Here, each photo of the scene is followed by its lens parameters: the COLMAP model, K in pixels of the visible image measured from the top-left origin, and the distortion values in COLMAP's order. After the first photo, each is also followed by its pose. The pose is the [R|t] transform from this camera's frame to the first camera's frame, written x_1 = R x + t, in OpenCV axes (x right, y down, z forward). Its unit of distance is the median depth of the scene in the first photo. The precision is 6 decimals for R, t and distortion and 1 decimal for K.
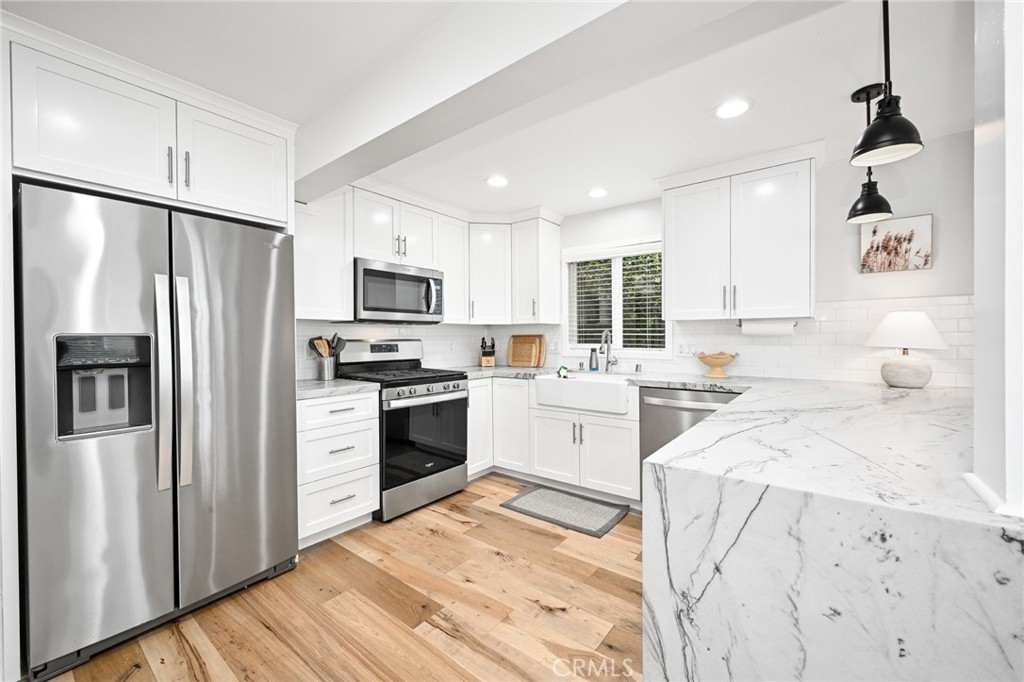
lens RADIAL K [[404.7, 0, 507.3], [0, 404.7, 339.6], [0, 0, 1]] dist [-0.000694, 0.000664]
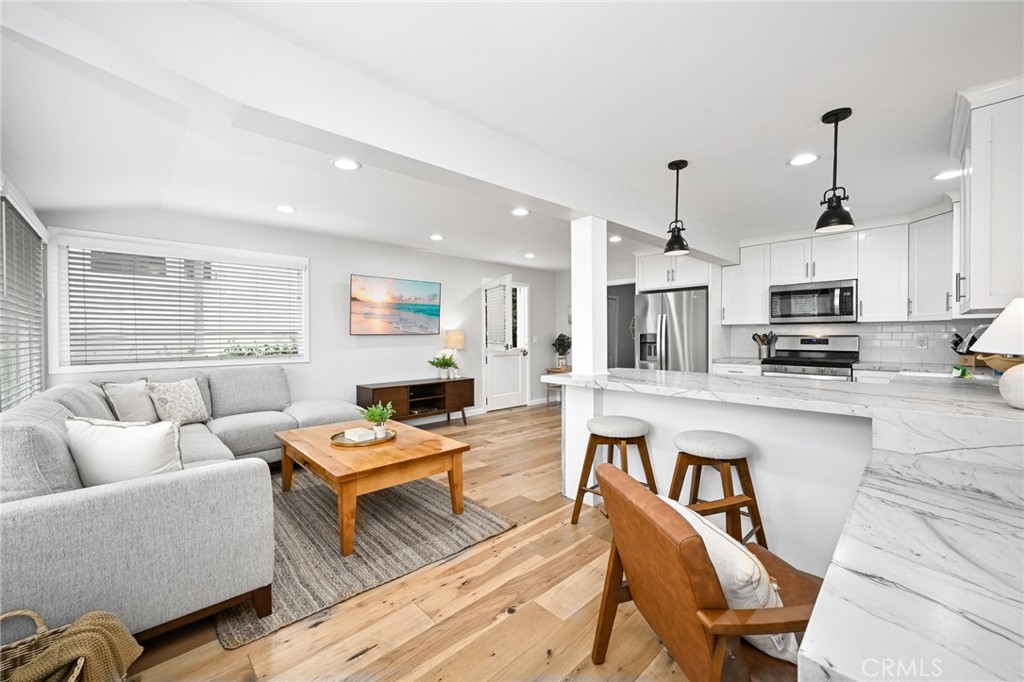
lens RADIAL K [[404.7, 0, 510.4], [0, 404.7, 336.9], [0, 0, 1]] dist [-0.000694, 0.000664]
pose [[-0.140069, 0.008962, -0.990101, 1.627499], [-0.003255, 0.999949, 0.009512, -0.006201], [0.990136, 0.004556, -0.140032, 0.206925]]
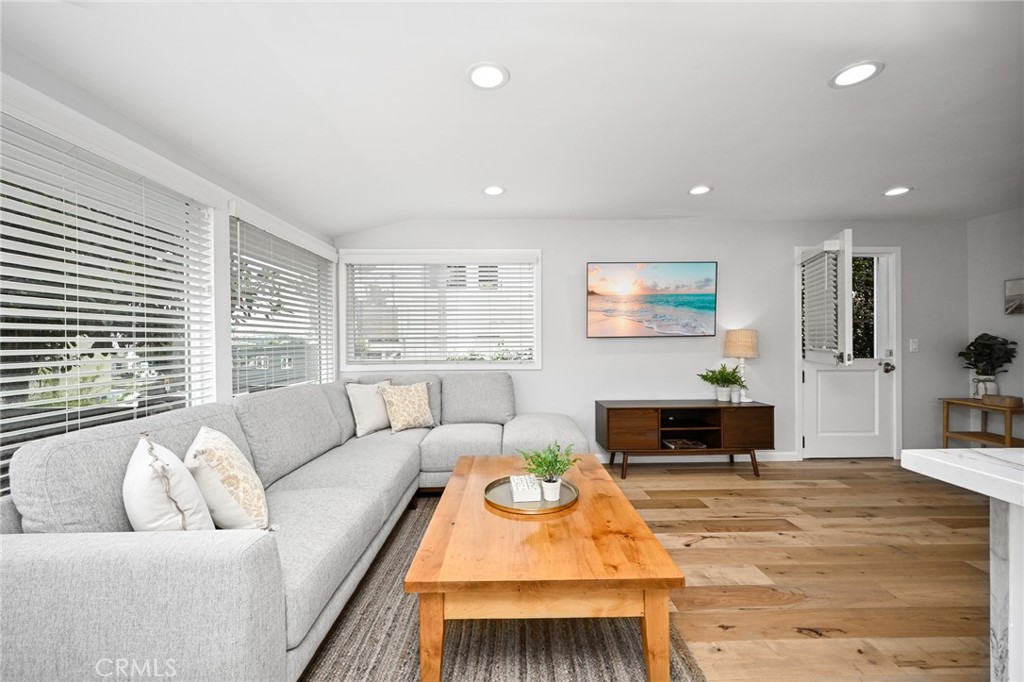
lens RADIAL K [[404.7, 0, 513.4], [0, 404.7, 342.0], [0, 0, 1]] dist [-0.000694, 0.000664]
pose [[-0.766492, 0.013835, -0.642105, 1.023911], [0.005371, 0.999871, 0.015132, -0.003728], [0.642232, 0.008150, -0.766467, 0.191891]]
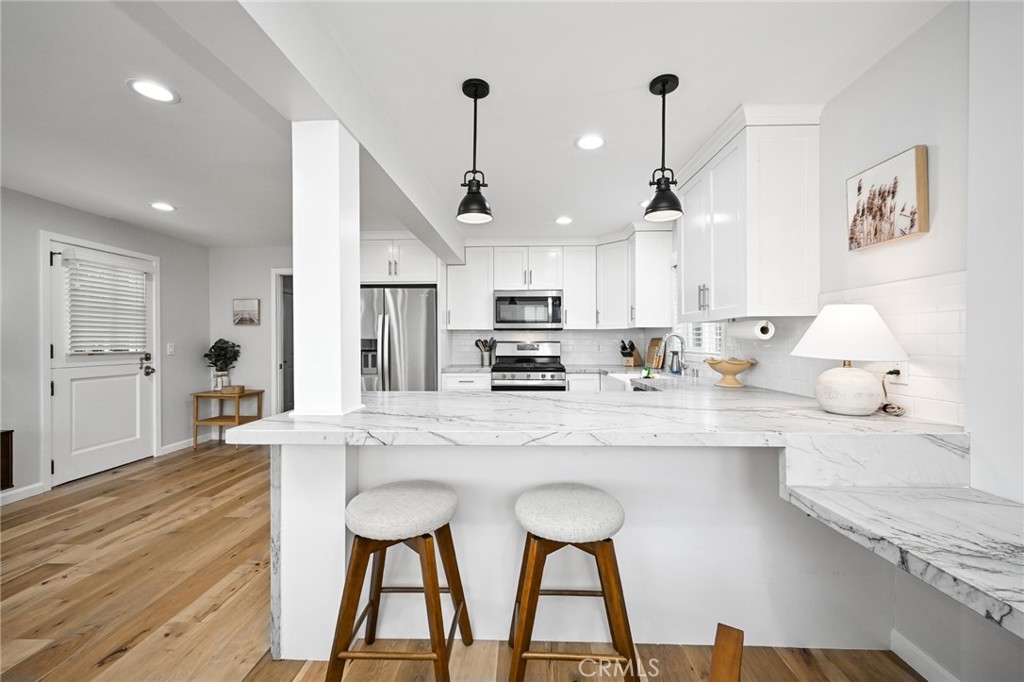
lens RADIAL K [[404.7, 0, 513.5], [0, 404.7, 341.2], [0, 0, 1]] dist [-0.000694, 0.000664]
pose [[0.602049, 0.004739, -0.798445, 1.096675], [-0.006387, 0.999979, 0.001119, -0.002816], [0.798433, 0.004426, 0.602067, 0.111418]]
